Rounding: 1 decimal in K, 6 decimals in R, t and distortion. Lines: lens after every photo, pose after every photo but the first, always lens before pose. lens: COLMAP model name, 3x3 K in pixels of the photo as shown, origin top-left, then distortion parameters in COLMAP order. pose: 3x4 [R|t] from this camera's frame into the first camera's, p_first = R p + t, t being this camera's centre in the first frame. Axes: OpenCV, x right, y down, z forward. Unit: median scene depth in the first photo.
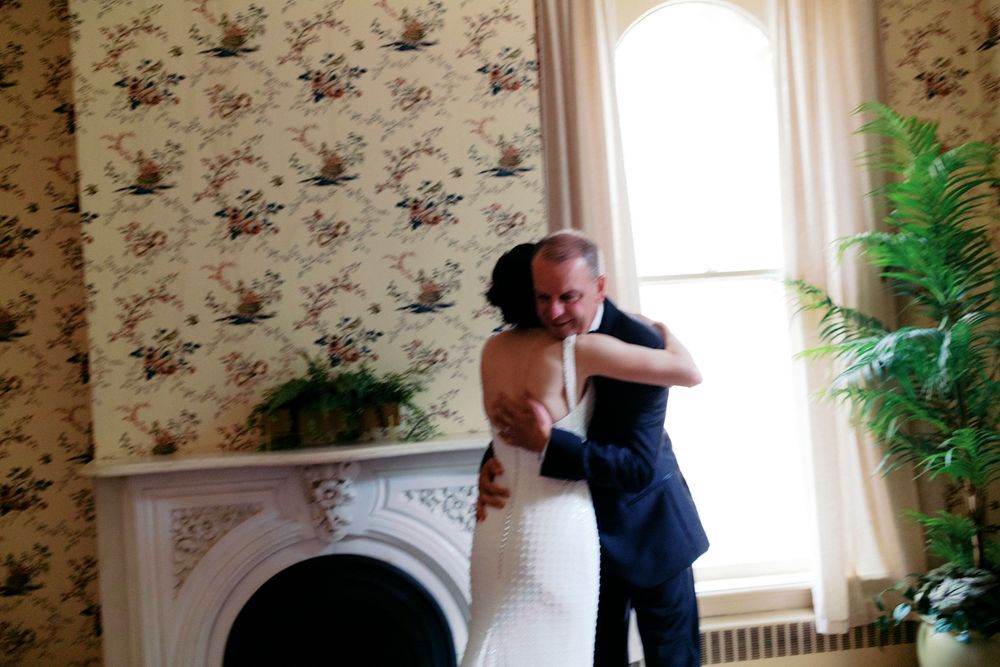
lens RADIAL K [[997.5, 0, 500.0], [0, 997.5, 333.5], [0, 0, 1]] dist [-0.018659, 0.019766]
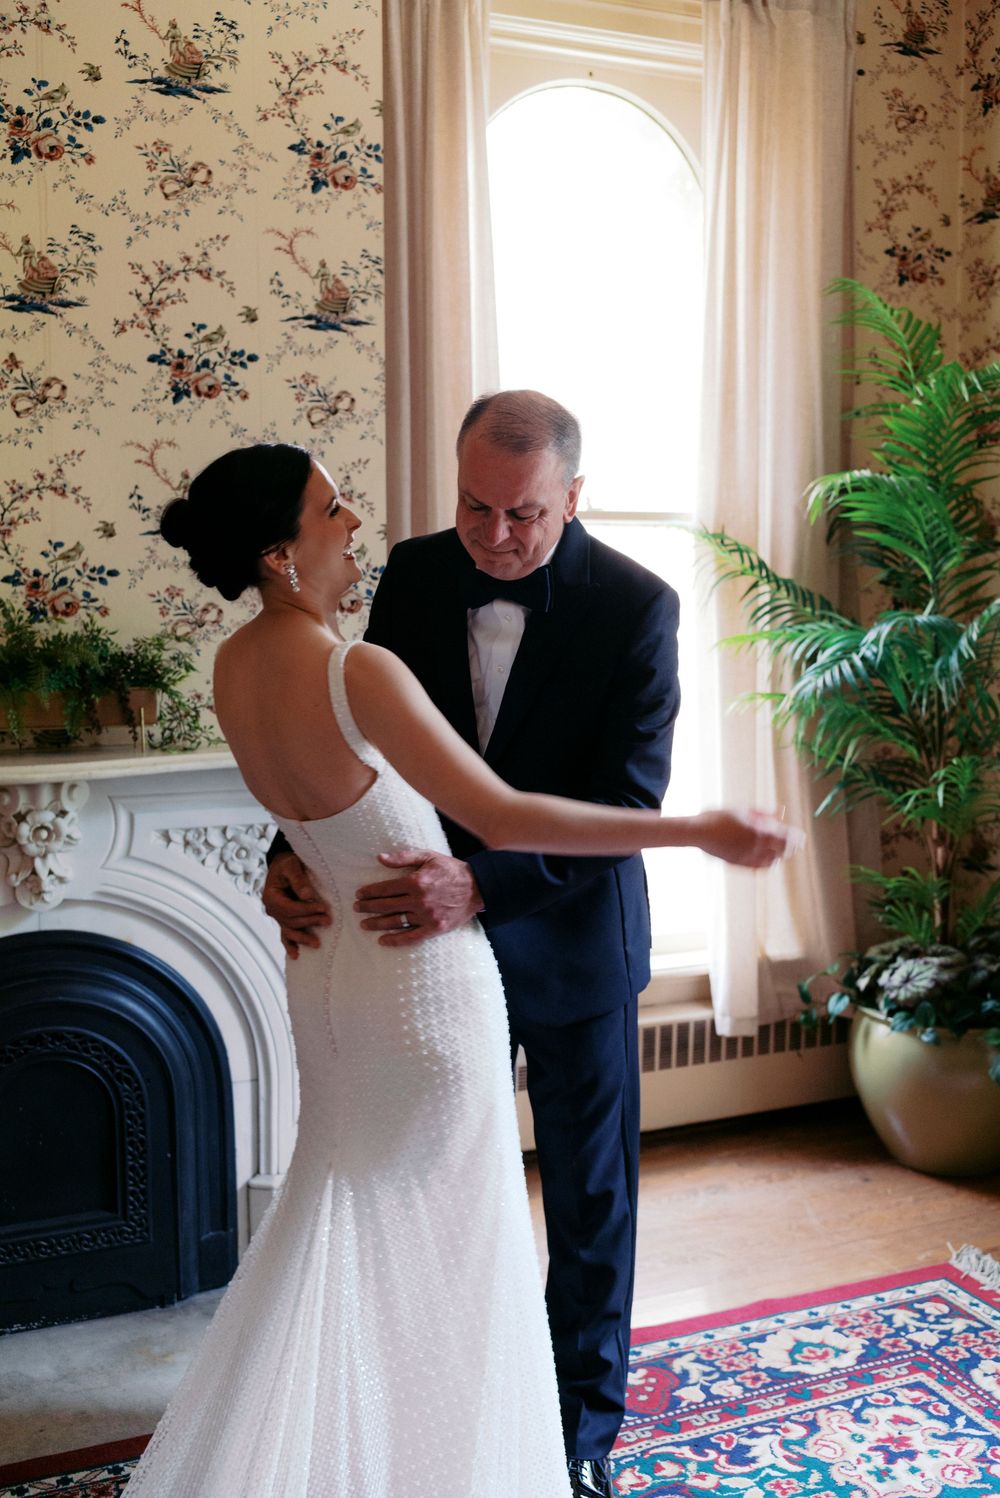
lens RADIAL K [[1494.3, 0, 491.7], [0, 1494.3, 748.2], [0, 0, 1]] dist [-0.018659, 0.019766]
pose [[0.954564, 0.029569, 0.296534, -0.164983], [-0.059832, 0.993819, 0.093505, 0.008048], [-0.291936, -0.106999, 0.950434, 0.060609]]
